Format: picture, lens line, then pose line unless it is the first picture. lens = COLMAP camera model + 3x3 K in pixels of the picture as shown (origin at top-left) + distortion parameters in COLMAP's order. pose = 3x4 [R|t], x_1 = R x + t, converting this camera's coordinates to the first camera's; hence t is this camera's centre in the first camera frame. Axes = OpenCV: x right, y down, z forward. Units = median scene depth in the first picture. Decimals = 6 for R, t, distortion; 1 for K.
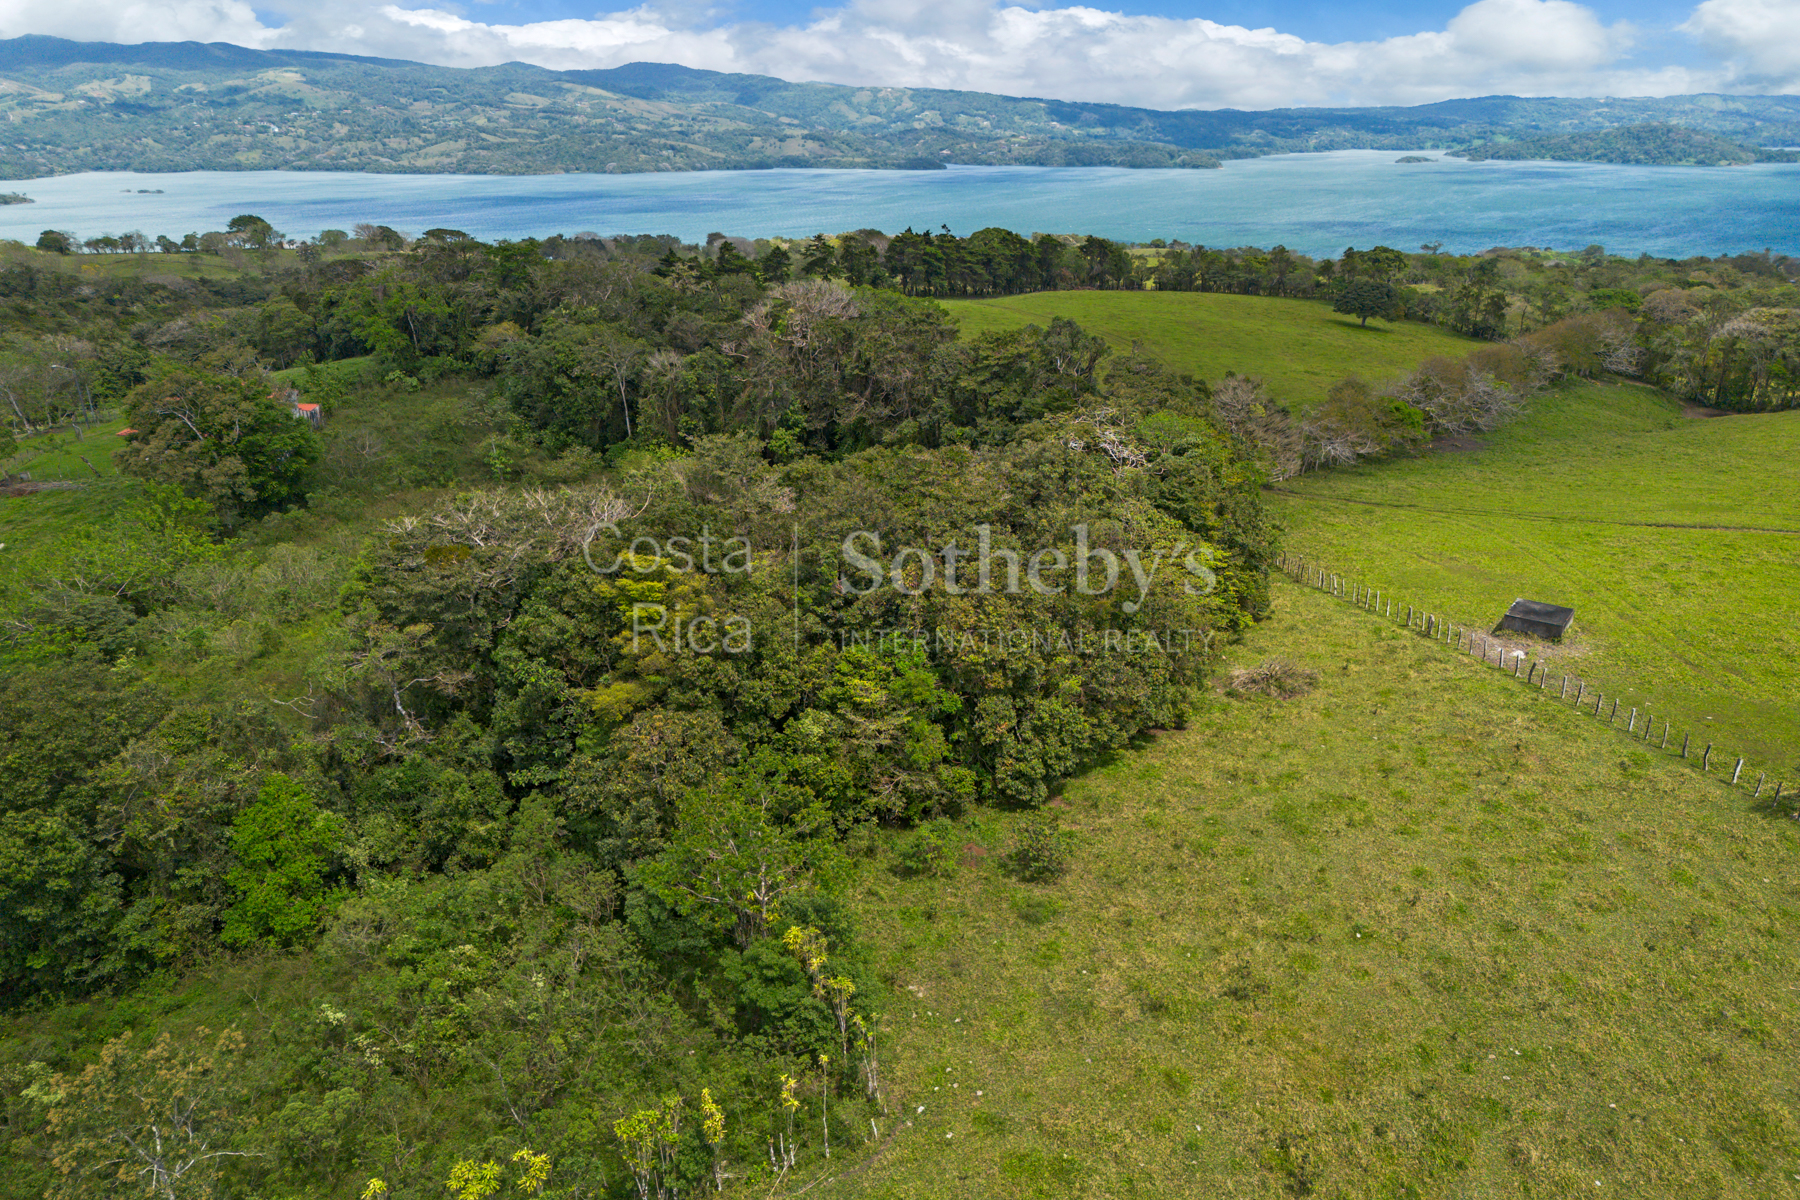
lens RADIAL K [[1255.5, 0, 900.7], [0, 1255.5, 603.5], [0, 0, 1]] dist [0.058270, -0.054412]
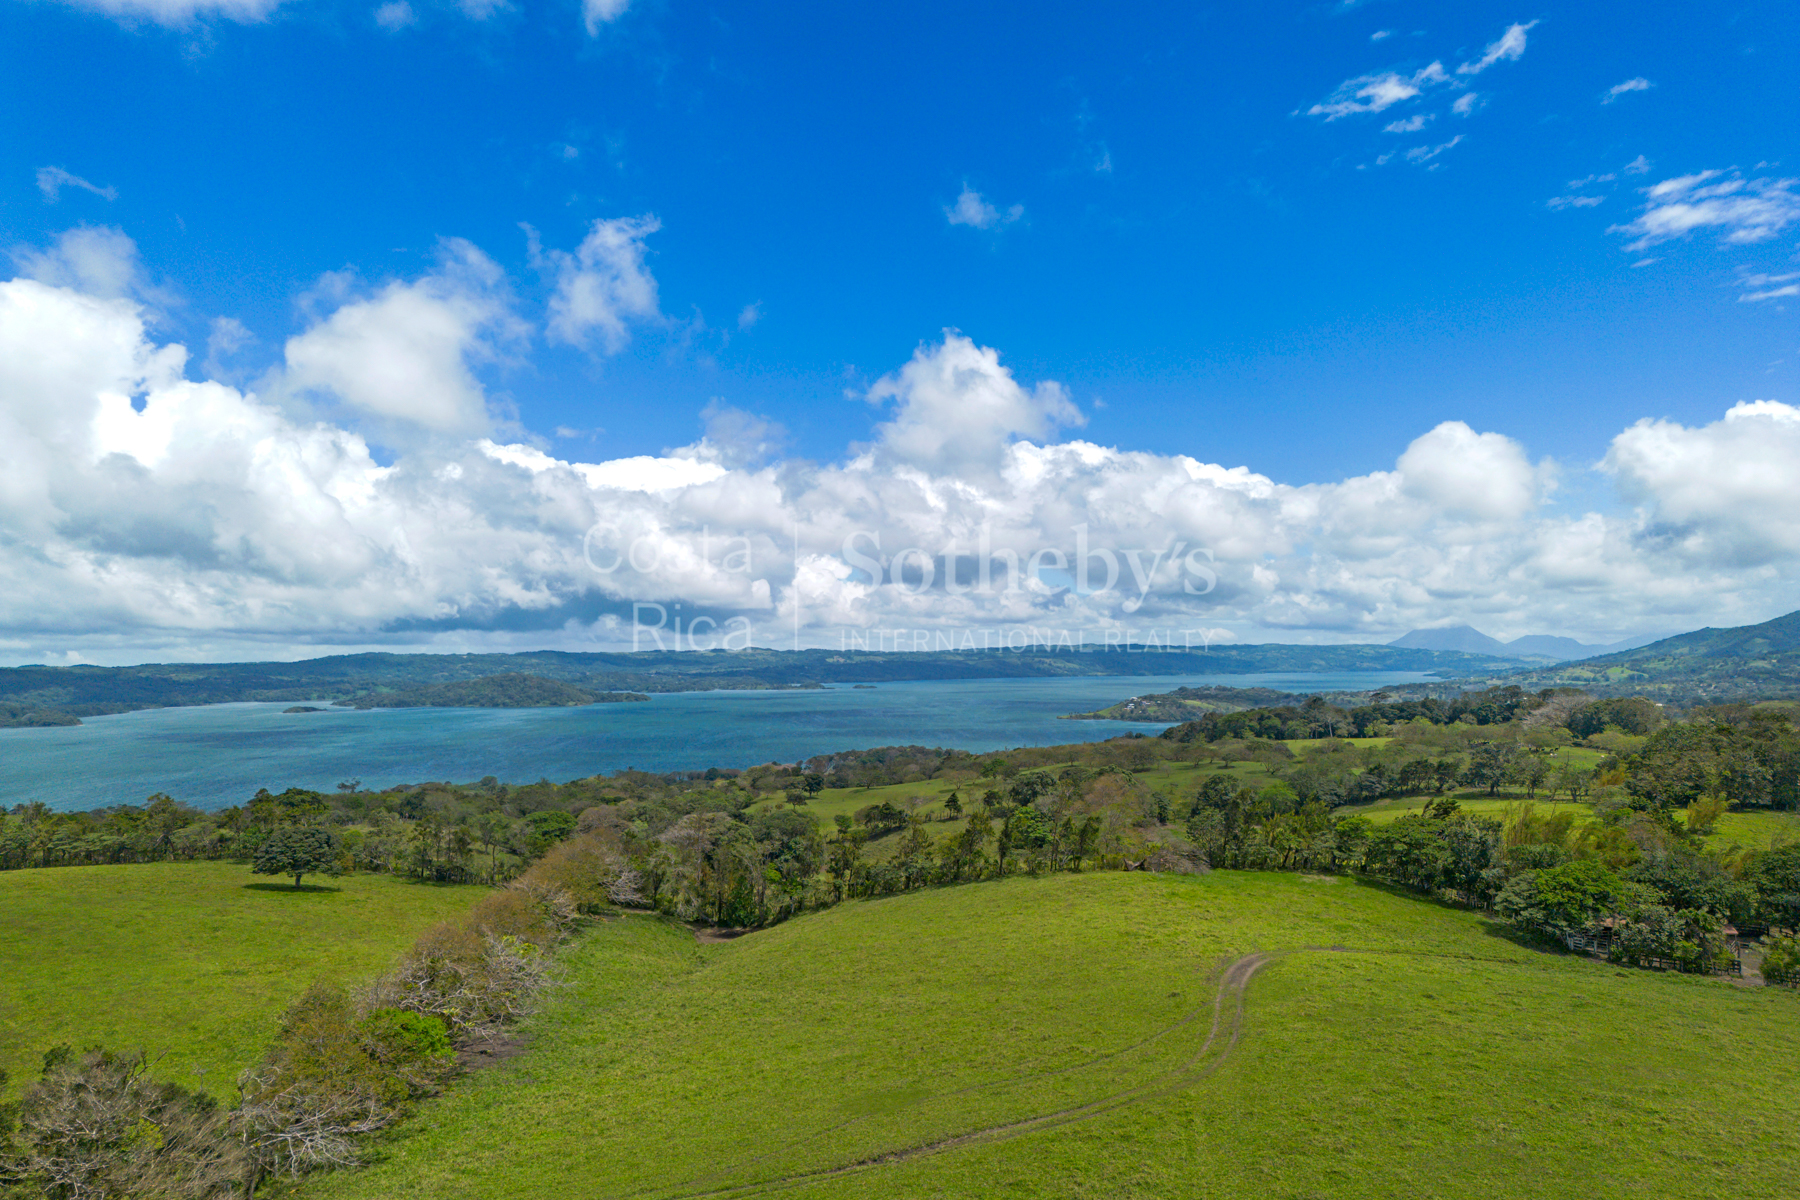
lens RADIAL K [[1255.5, 0, 893.6], [0, 1255.5, 599.8], [0, 0, 1]] dist [0.058270, -0.054412]
pose [[0.695935, 0.027595, 0.717575, 0.037792], [0.268785, 0.916614, -0.295929, -0.032108], [-0.665905, 0.398821, 0.630486, 0.125479]]
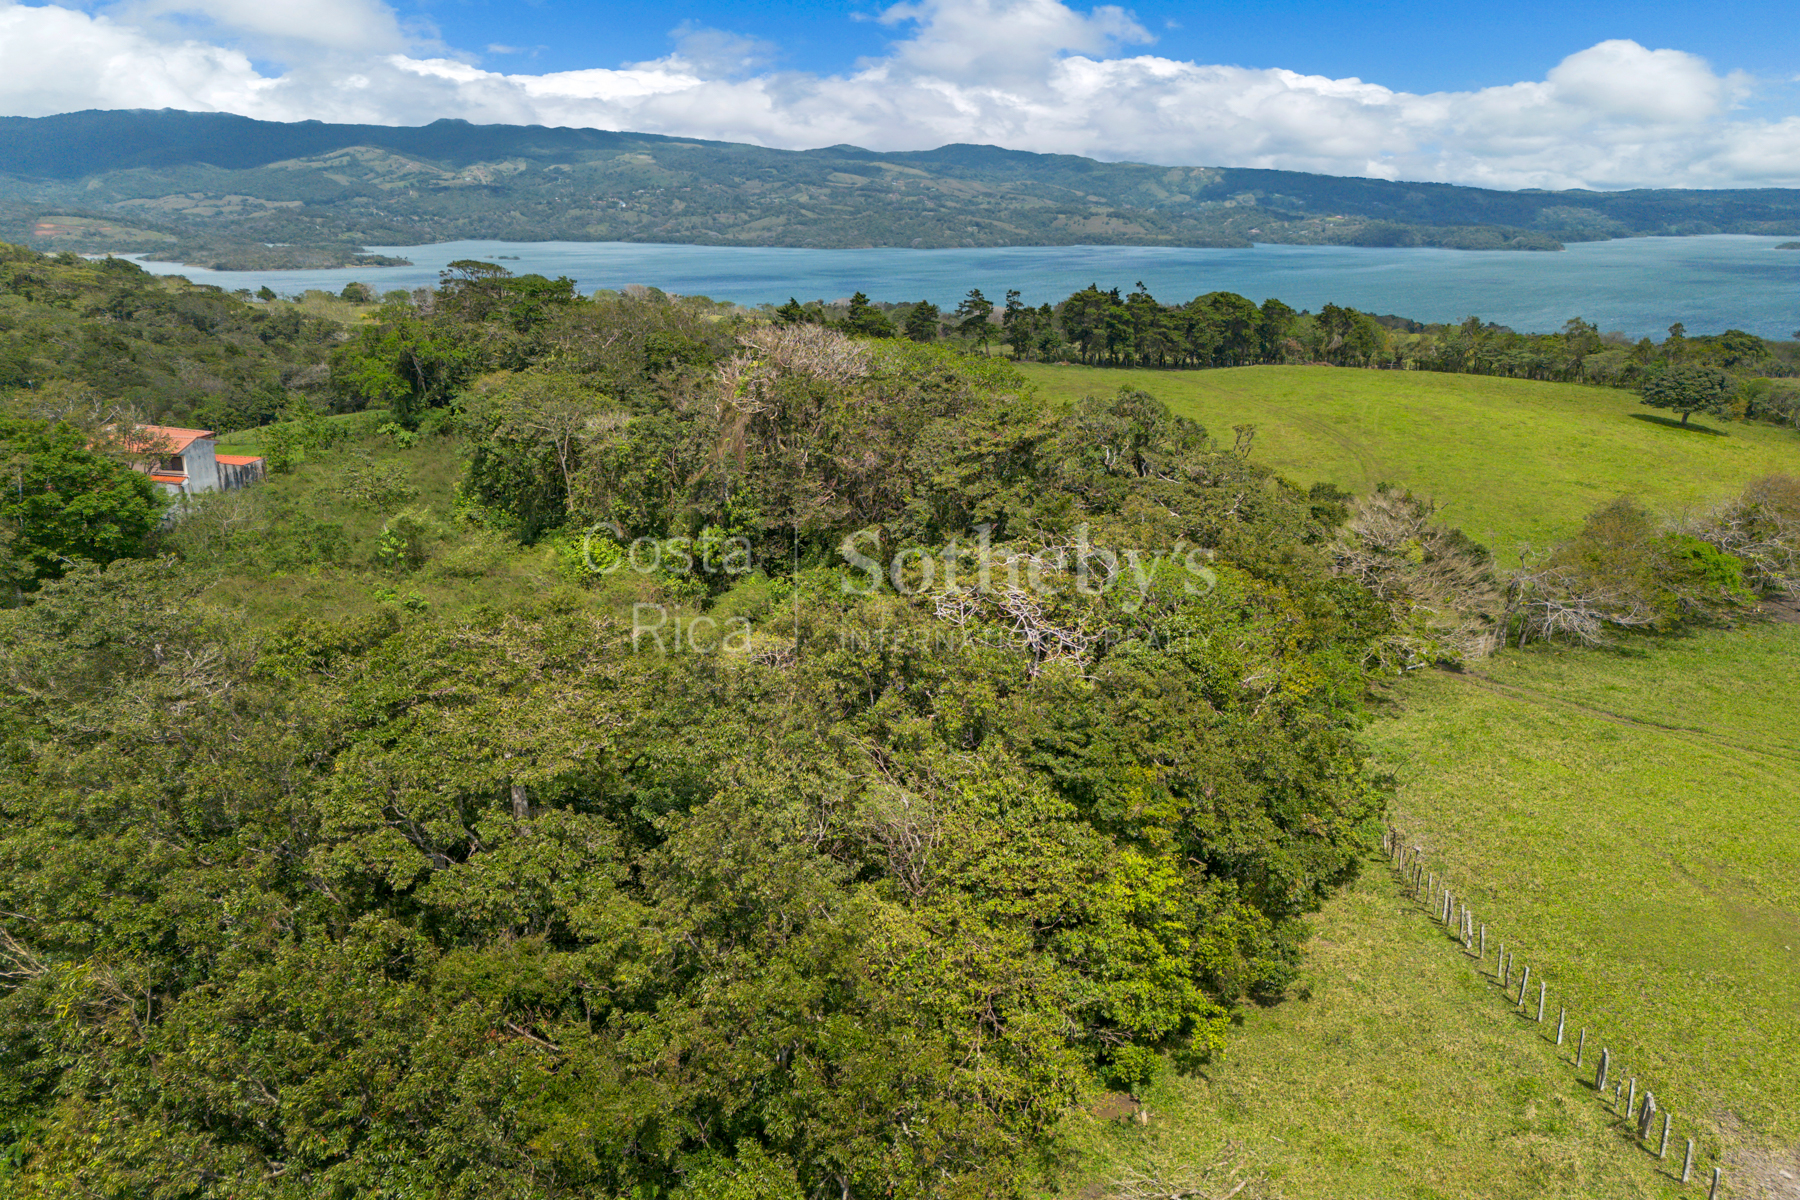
lens RADIAL K [[1255.5, 0, 902.3], [0, 1255.5, 611.1], [0, 0, 1]] dist [0.058270, -0.054412]
pose [[0.973453, 0.078527, -0.214993, 0.046963], [-0.089203, 0.995194, -0.040401, -0.020773], [0.210788, 0.058507, 0.975779, 0.095975]]
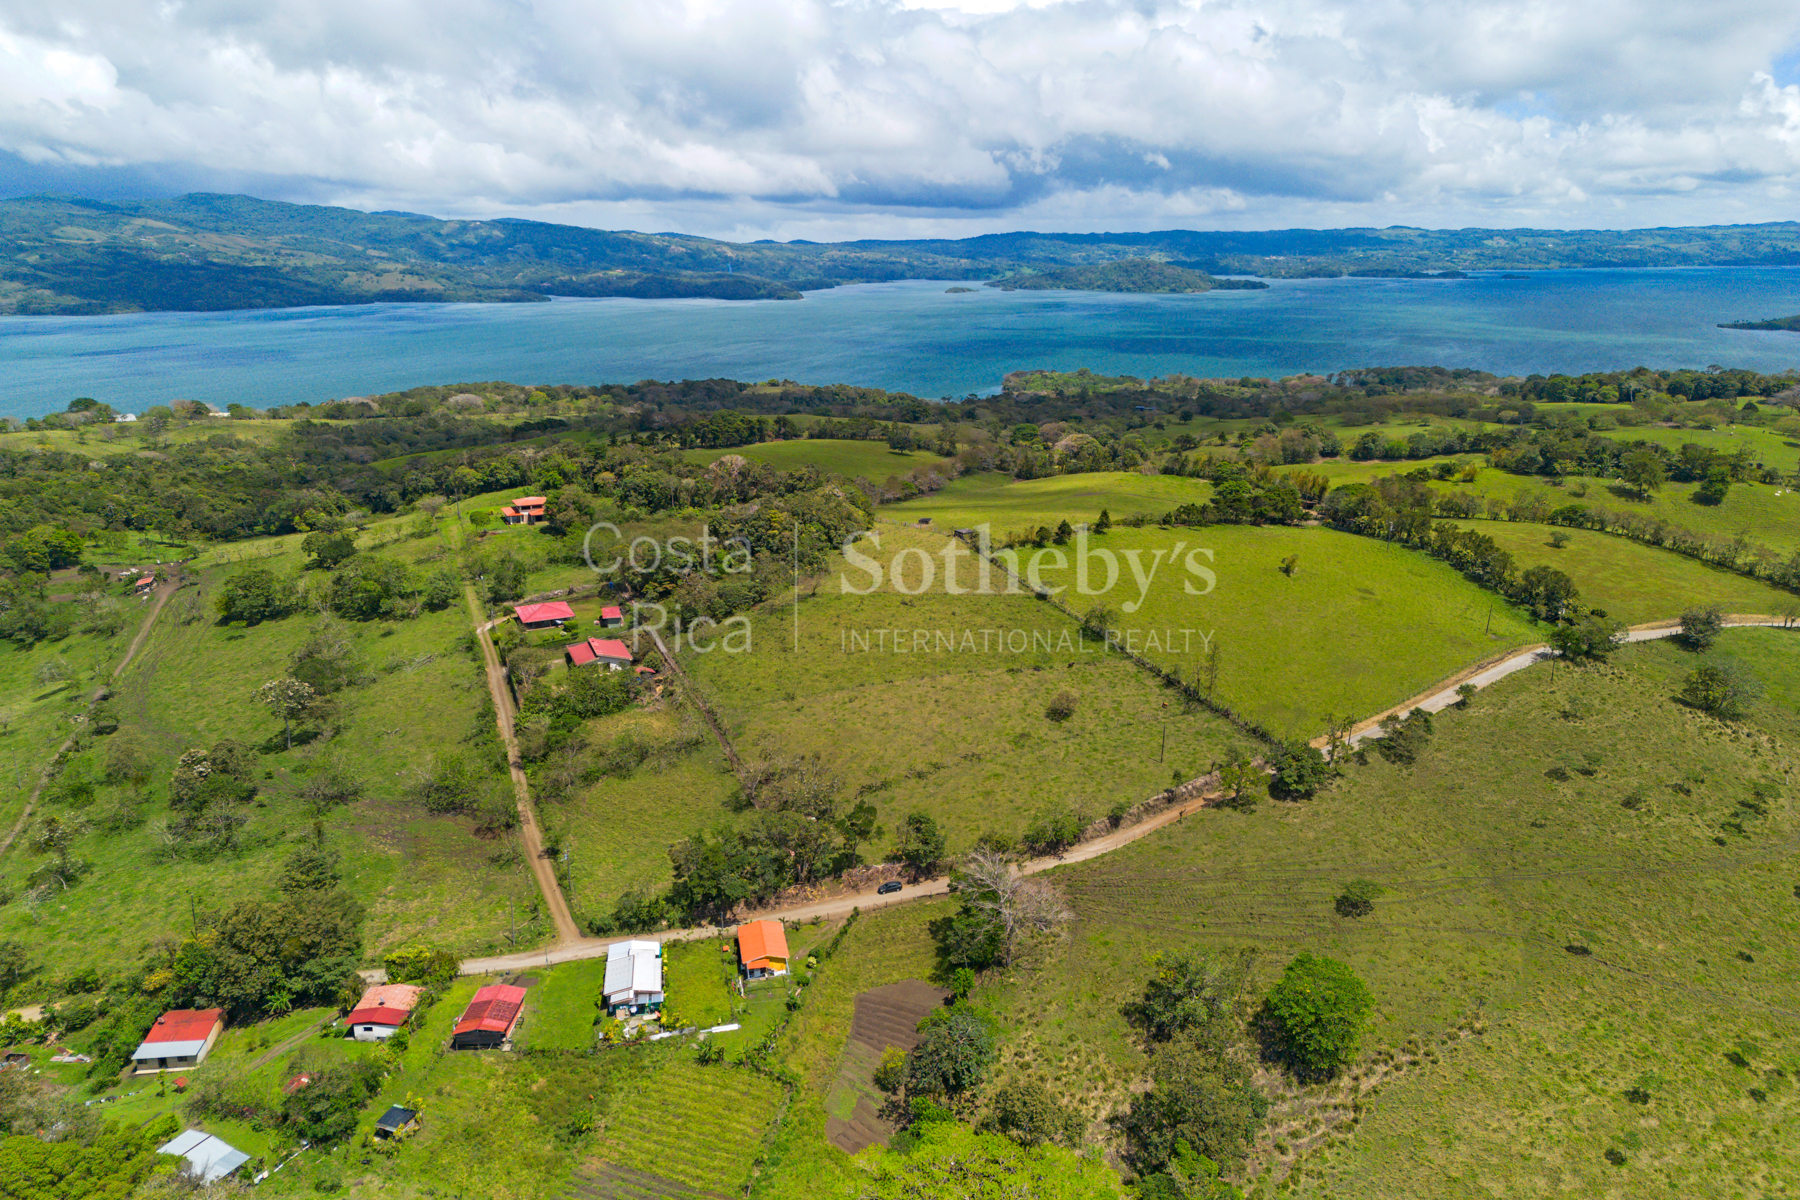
lens RADIAL K [[1255.5, 0, 892.3], [0, 1255.5, 566.4], [0, 0, 1]] dist [0.058270, -0.054412]
pose [[0.952835, -0.077347, 0.293469, -0.198575], [0.110190, 0.989160, -0.097062, 0.119747], [-0.282780, 0.124821, 0.951029, -0.665787]]
